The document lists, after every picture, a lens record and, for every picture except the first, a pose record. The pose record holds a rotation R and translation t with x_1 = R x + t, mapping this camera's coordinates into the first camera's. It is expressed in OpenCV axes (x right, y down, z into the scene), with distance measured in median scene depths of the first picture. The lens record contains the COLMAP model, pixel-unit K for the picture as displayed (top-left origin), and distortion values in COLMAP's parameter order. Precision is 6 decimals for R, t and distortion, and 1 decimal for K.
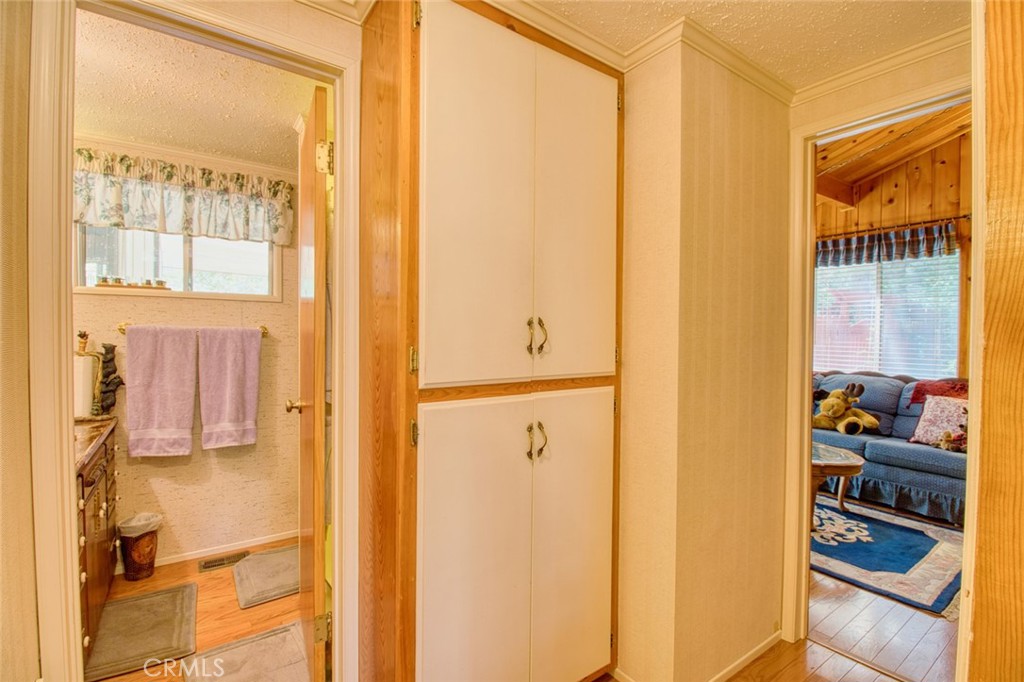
lens RADIAL K [[469.8, 0, 515.2], [0, 469.8, 341.7], [0, 0, 1]] dist [-0.008995, -0.002133]
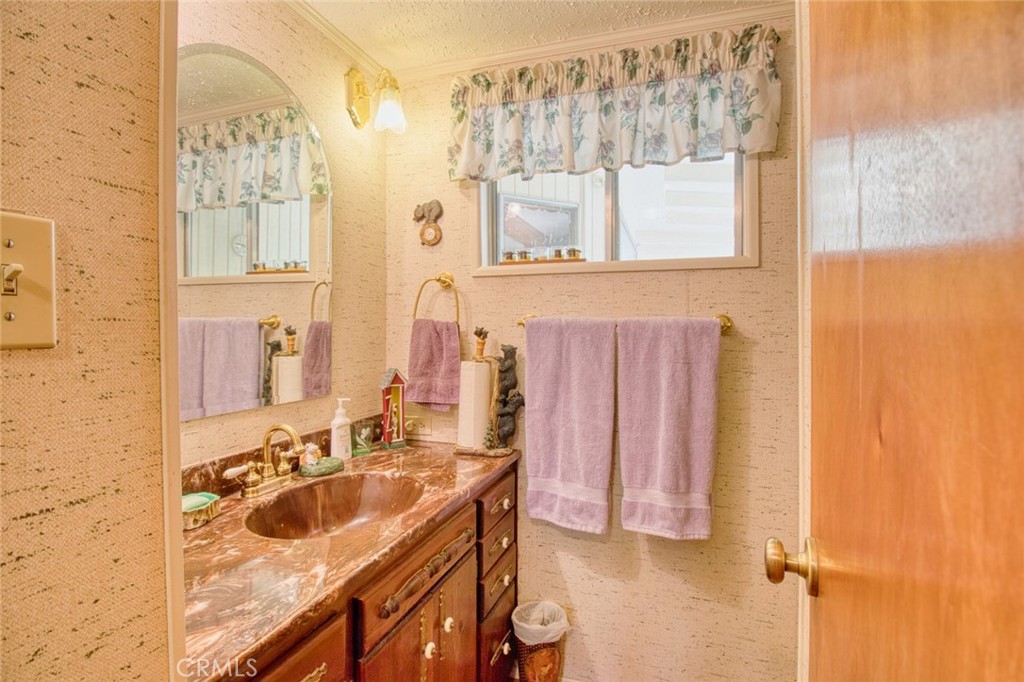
lens RADIAL K [[469.8, 0, 525.0], [0, 469.8, 330.1], [0, 0, 1]] dist [-0.008995, -0.002133]
pose [[0.592566, -0.007596, -0.805486, -0.274194], [-0.003656, 0.999920, -0.012119, -0.008724], [0.805514, 0.010126, 0.592491, 0.565178]]
